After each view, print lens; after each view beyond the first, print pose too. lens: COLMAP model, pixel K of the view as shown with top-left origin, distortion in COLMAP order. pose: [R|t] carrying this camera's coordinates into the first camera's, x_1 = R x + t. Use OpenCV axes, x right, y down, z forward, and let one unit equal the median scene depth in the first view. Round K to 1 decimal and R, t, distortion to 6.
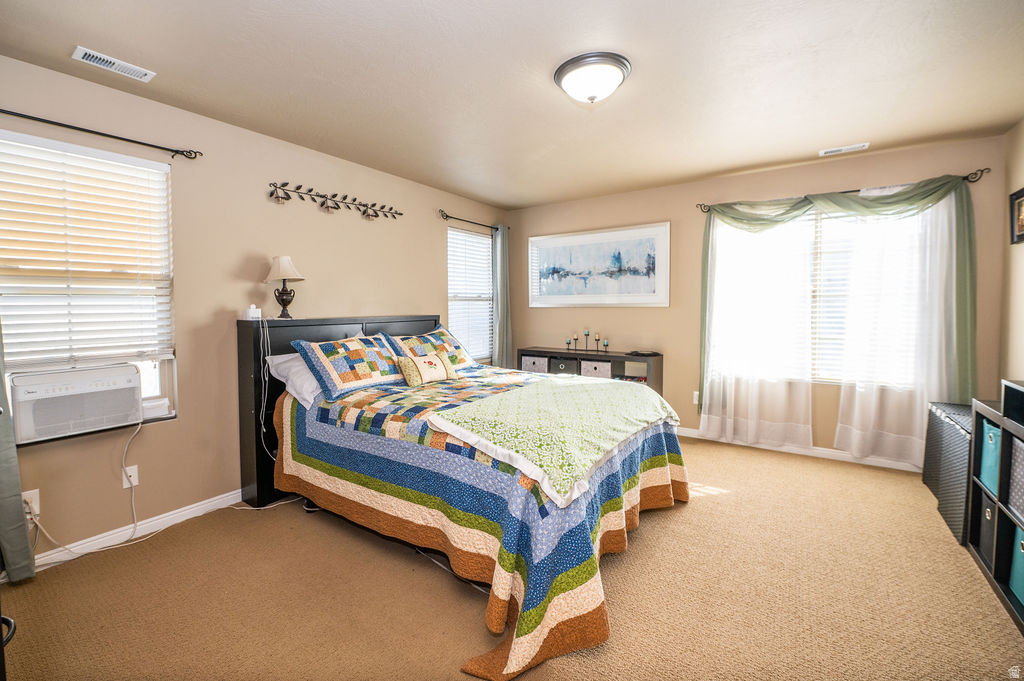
lens RADIAL K [[438.8, 0, 515.1], [0, 438.8, 322.9], [0, 0, 1]] dist [-0.010471, 0.000168]
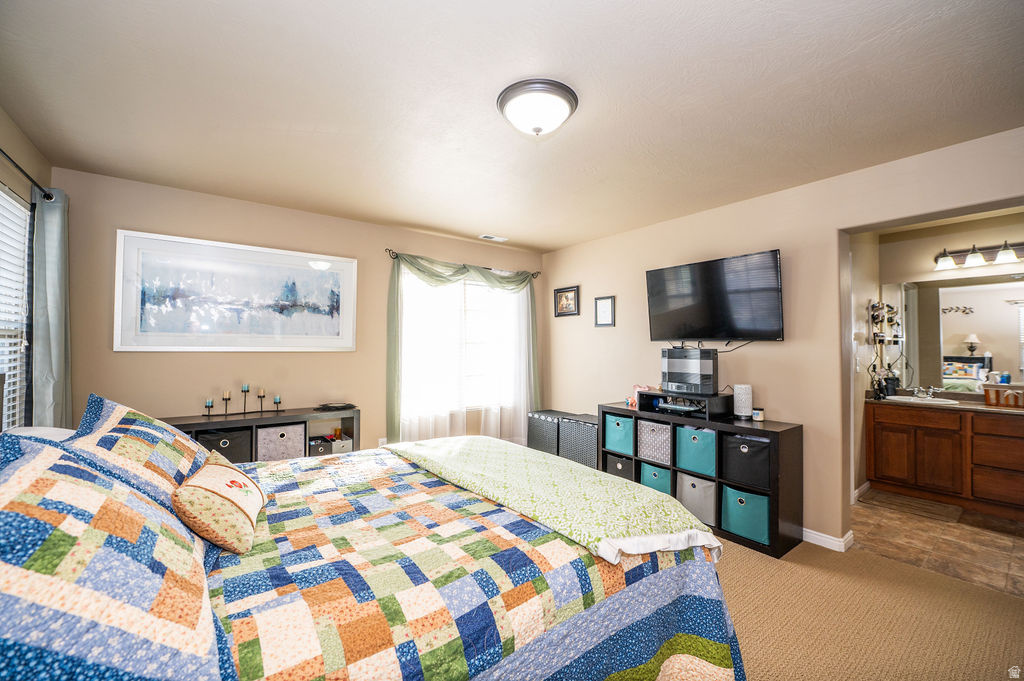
lens RADIAL K [[405.1, 0, 512.5], [0, 405.1, 337.8], [0, 0, 1]] dist [-0.016931, -0.000783]
pose [[0.324622, 0.029603, 0.945381, -0.340401], [0.029641, 0.998701, -0.041451, -0.020554], [-0.945379, 0.041478, 0.323323, 0.422591]]
